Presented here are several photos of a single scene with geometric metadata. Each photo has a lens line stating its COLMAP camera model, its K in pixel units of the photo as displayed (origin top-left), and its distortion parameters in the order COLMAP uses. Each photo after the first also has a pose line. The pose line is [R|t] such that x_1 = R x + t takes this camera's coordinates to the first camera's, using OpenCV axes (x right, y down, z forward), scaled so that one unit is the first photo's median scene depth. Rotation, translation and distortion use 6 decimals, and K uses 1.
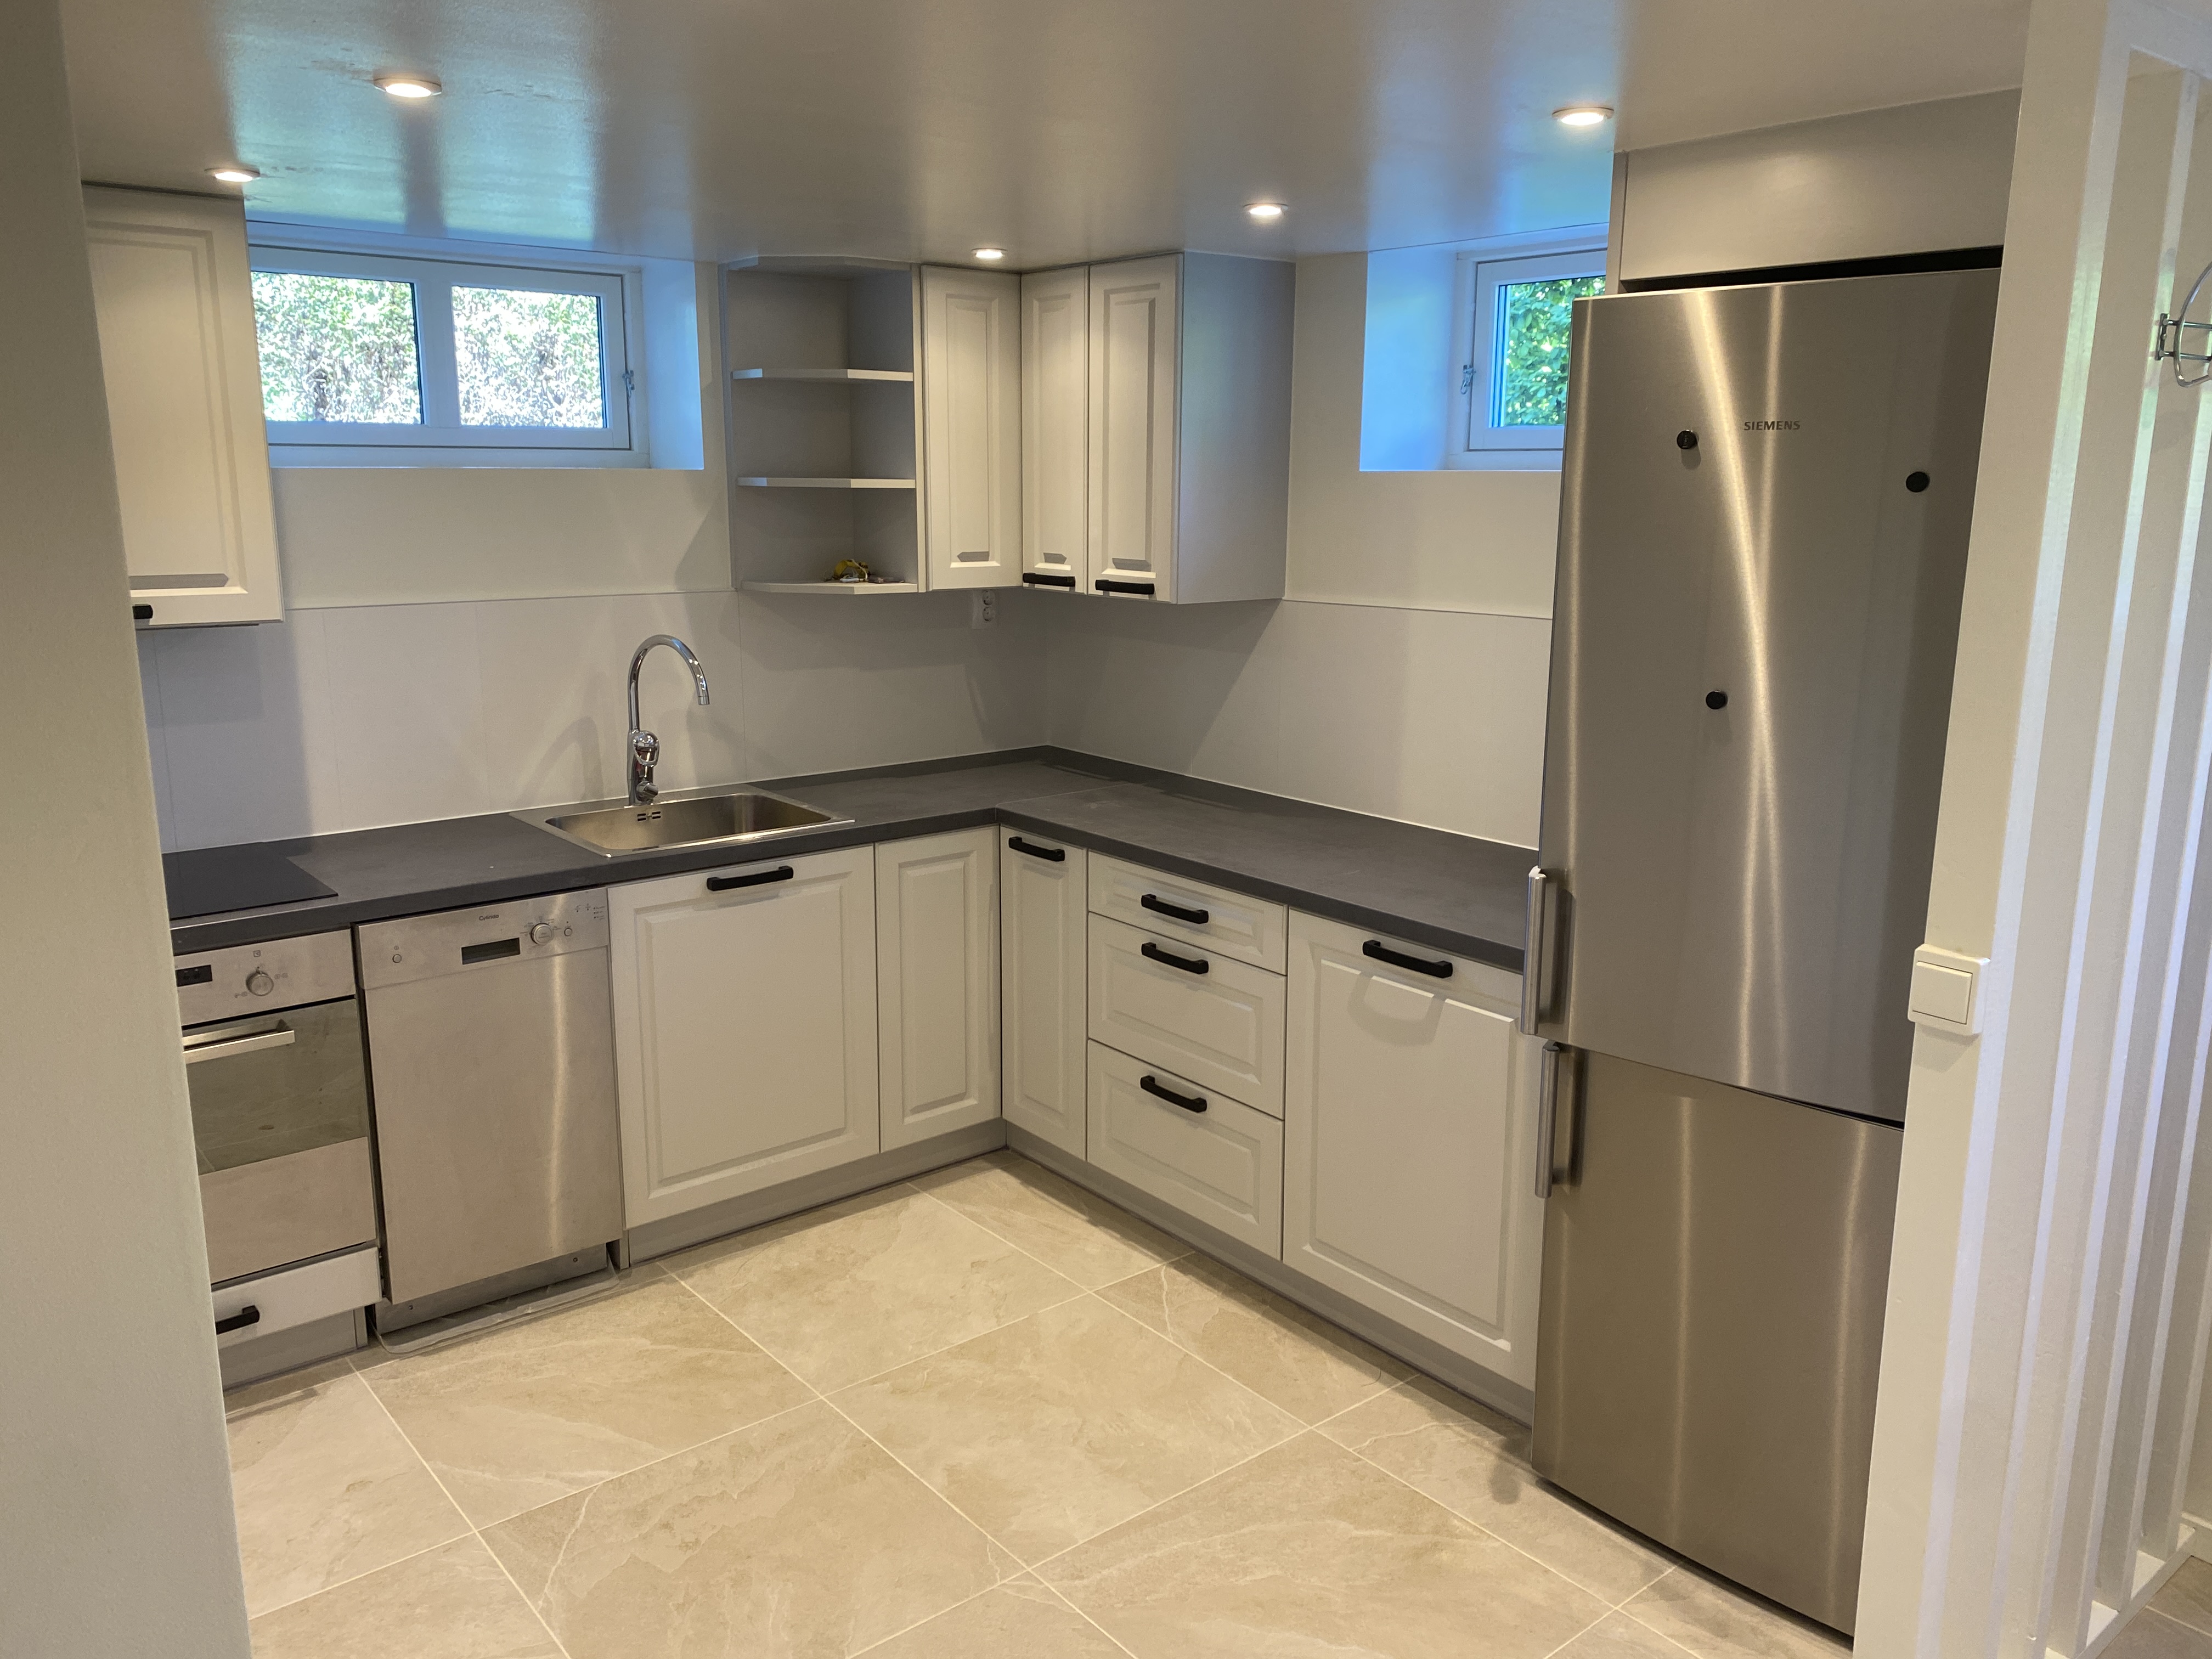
lens RADIAL K [[1705.5, 0, 1109.4], [0, 1705.5, 835.8], [0, 0, 1]] dist [0.044275, -0.004481]
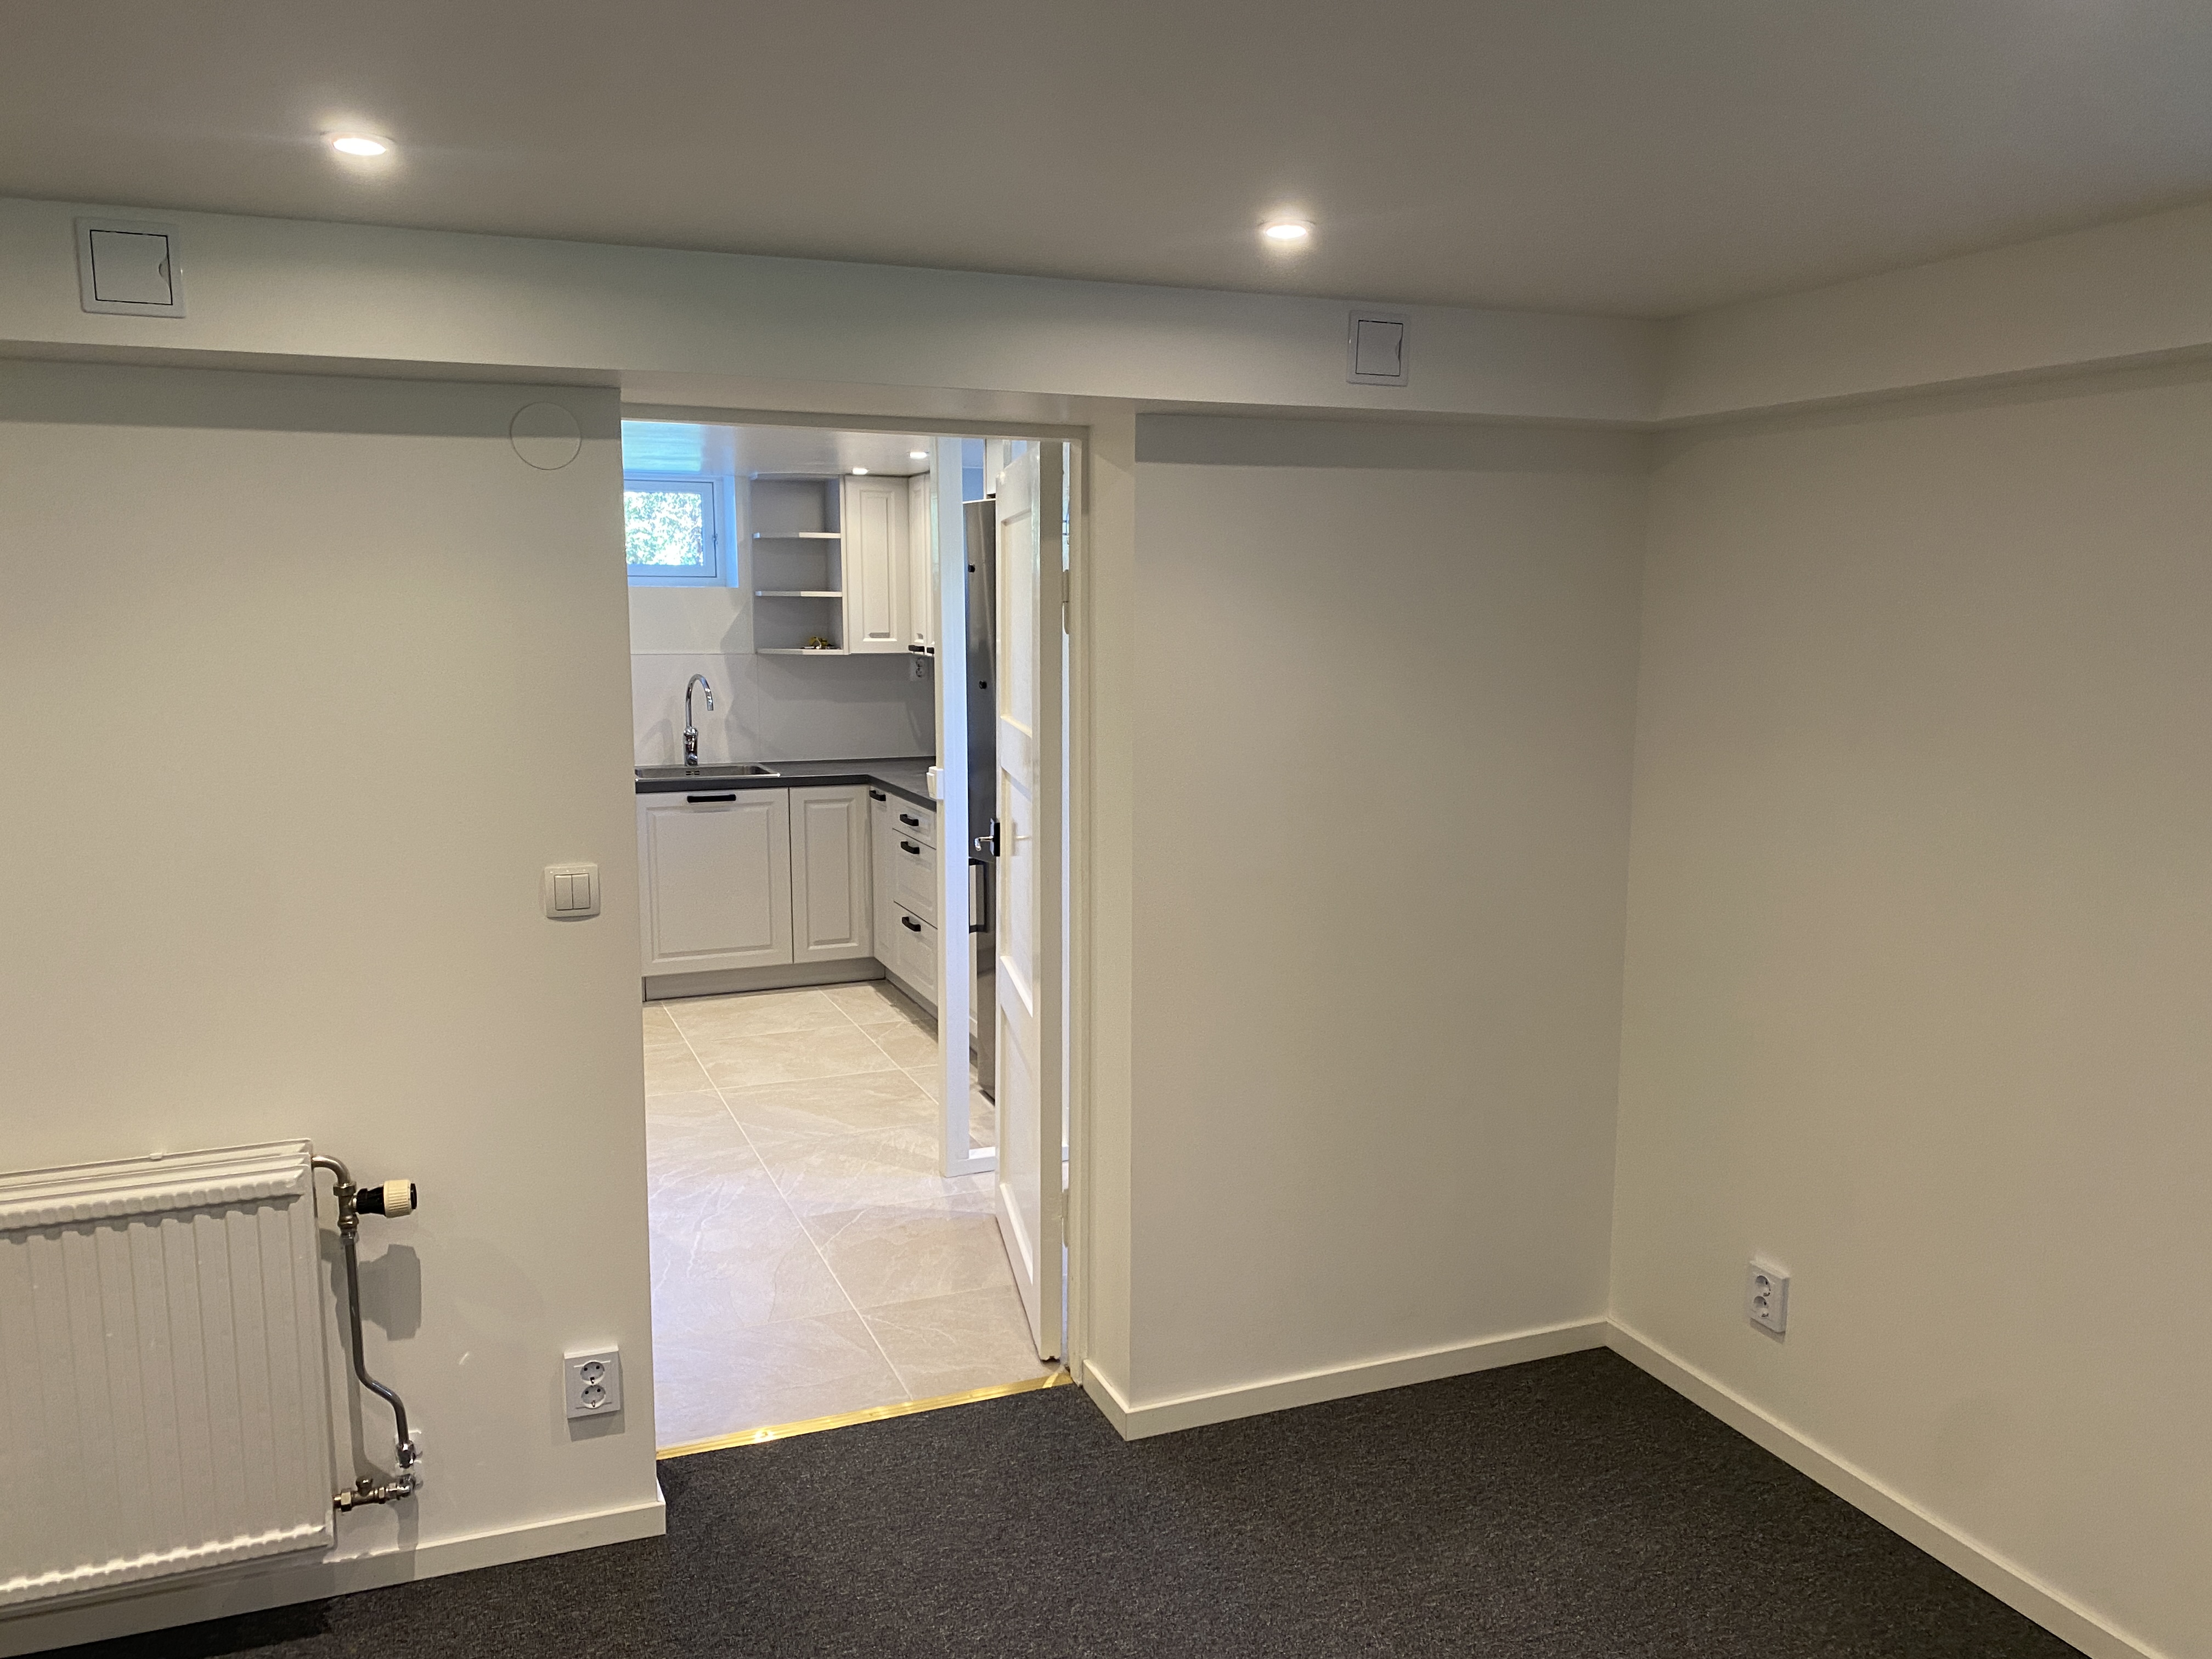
lens RADIAL K [[1726.0, 0, 1101.8], [0, 1726.0, 864.0], [0, 0, 1]] dist [0.053241, -0.034963]
pose [[0.954630, 0.042393, -0.294761, 0.782258], [-0.059423, 0.997027, -0.049056, 0.168018], [0.291805, 0.064345, 0.954311, -0.714224]]
